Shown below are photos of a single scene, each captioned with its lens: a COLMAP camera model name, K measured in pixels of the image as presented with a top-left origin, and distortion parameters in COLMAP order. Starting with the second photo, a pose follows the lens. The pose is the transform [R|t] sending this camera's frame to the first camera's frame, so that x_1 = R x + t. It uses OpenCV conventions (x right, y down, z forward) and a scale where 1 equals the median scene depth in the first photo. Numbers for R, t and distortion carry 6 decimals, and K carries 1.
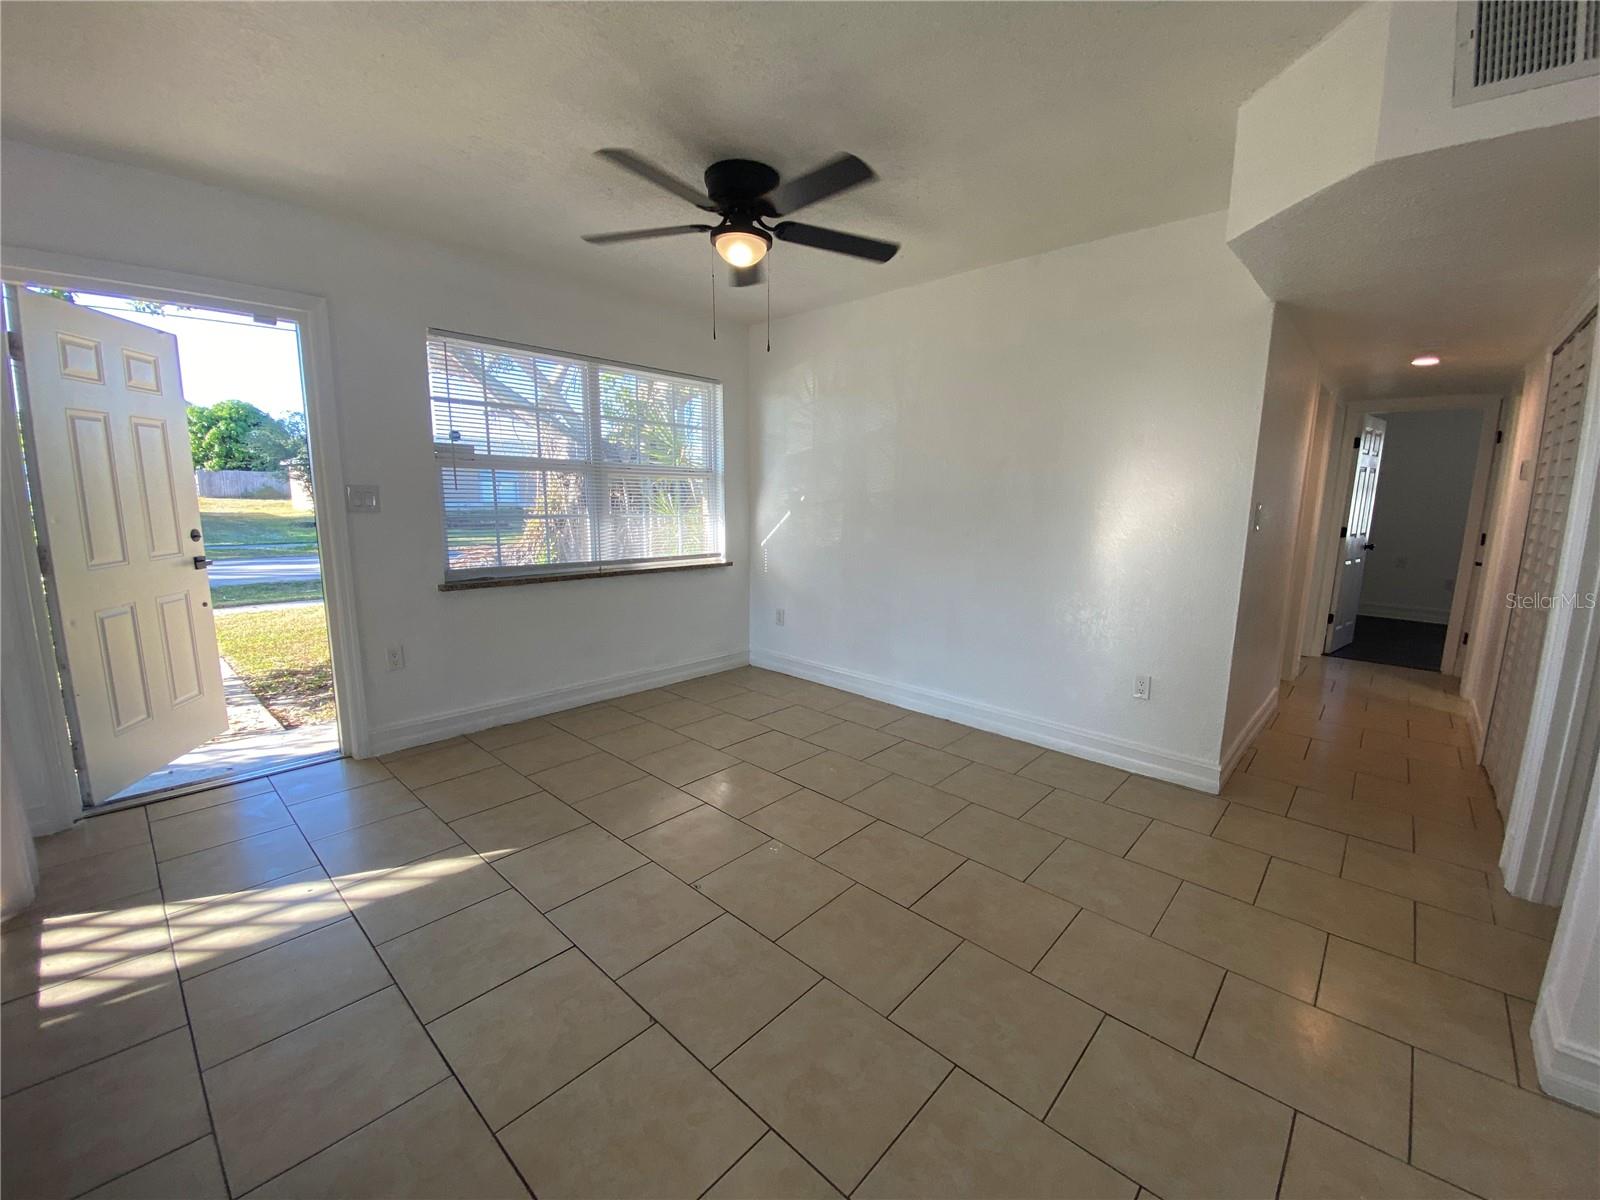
lens RADIAL K [[632.6, 0, 815.1], [0, 632.6, 603.0], [0, 0, 1]] dist [0.027449, -0.021332]
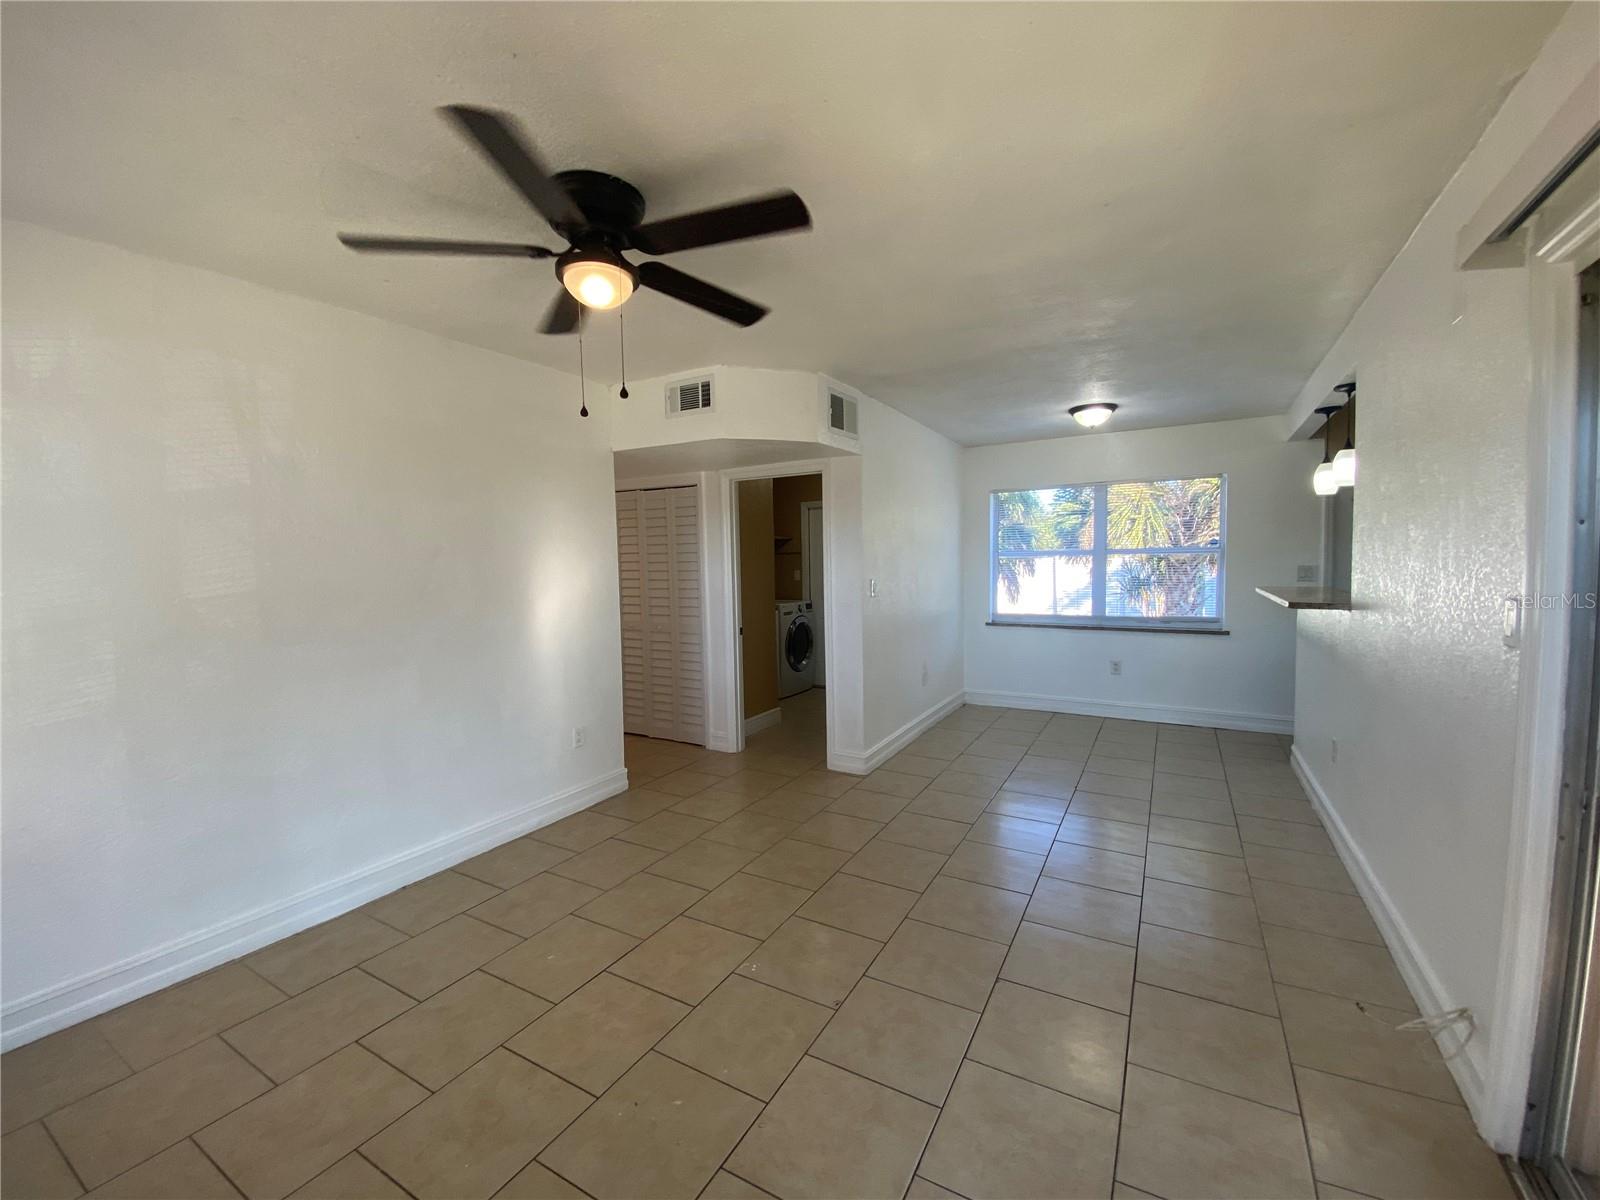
lens RADIAL K [[652.2, 0, 800.0], [0, 652.2, 600.0], [0, 0, 1]] dist [0.029018, -0.022229]
pose [[-0.207802, -0.074488, 0.975331, -0.786466], [0.181767, 0.976789, 0.113327, -0.188232], [-0.961134, 0.200833, -0.189439, 0.814301]]
